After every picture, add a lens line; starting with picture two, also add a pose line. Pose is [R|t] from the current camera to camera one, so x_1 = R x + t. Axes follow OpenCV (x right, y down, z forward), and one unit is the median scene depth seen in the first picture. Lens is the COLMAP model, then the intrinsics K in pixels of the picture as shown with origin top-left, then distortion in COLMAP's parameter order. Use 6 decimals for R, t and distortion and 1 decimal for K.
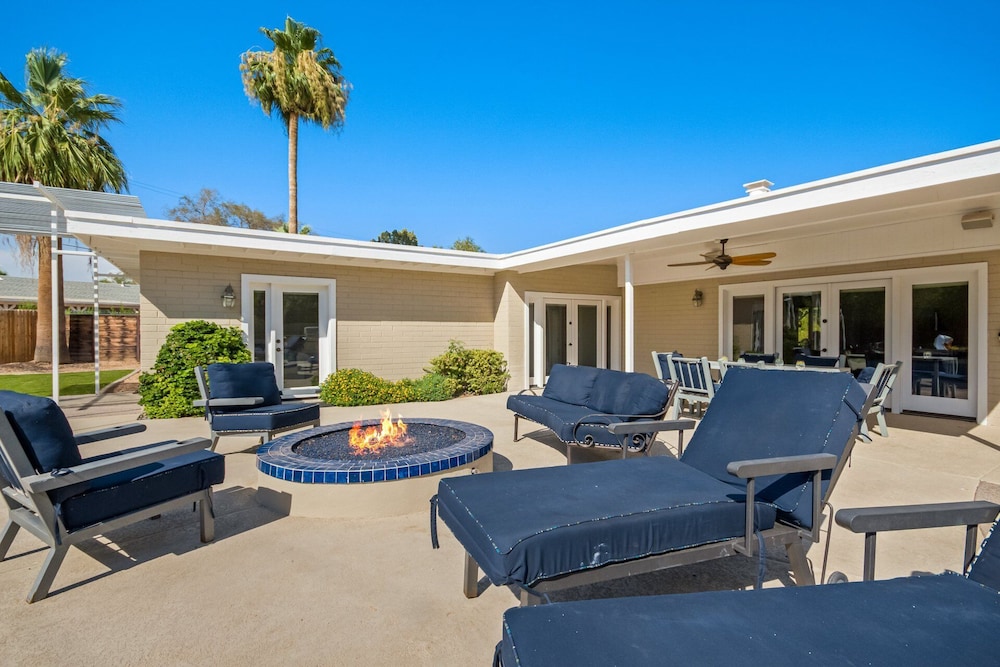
lens RADIAL K [[469.4, 0, 503.4], [0, 469.4, 329.5], [0, 0, 1]] dist [-0.001614, -0.000554]
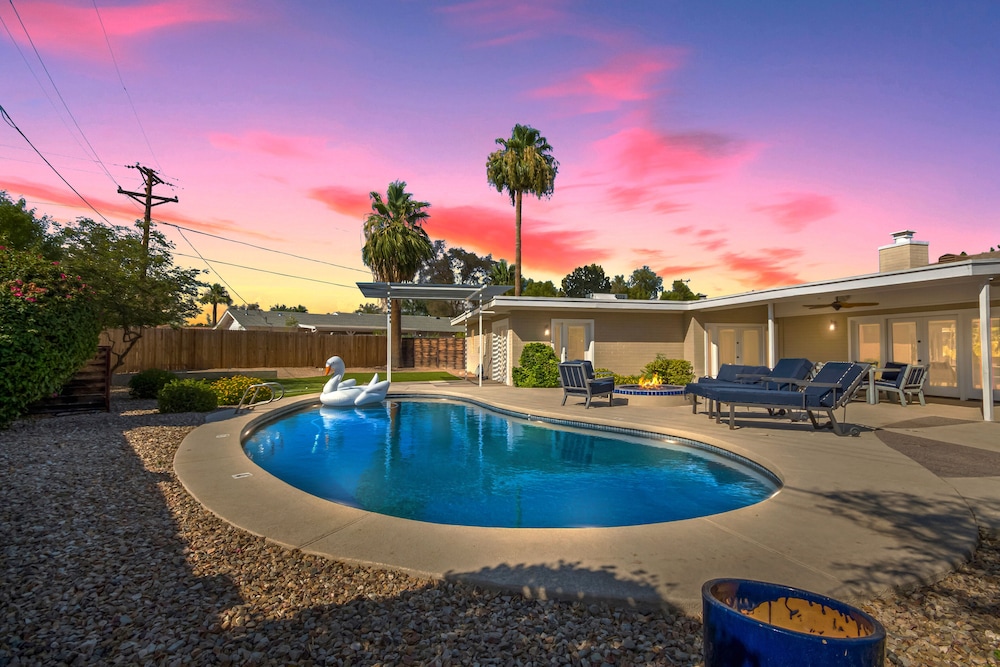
lens RADIAL K [[467.5, 0, 508.3], [0, 467.5, 335.6], [0, 0, 1]] dist [0.001219, 0.000130]
pose [[0.942987, -0.006785, -0.332761, -0.057694], [-0.002008, 0.999658, -0.026074, 0.004087], [0.332824, 0.025256, 0.942651, -0.746611]]
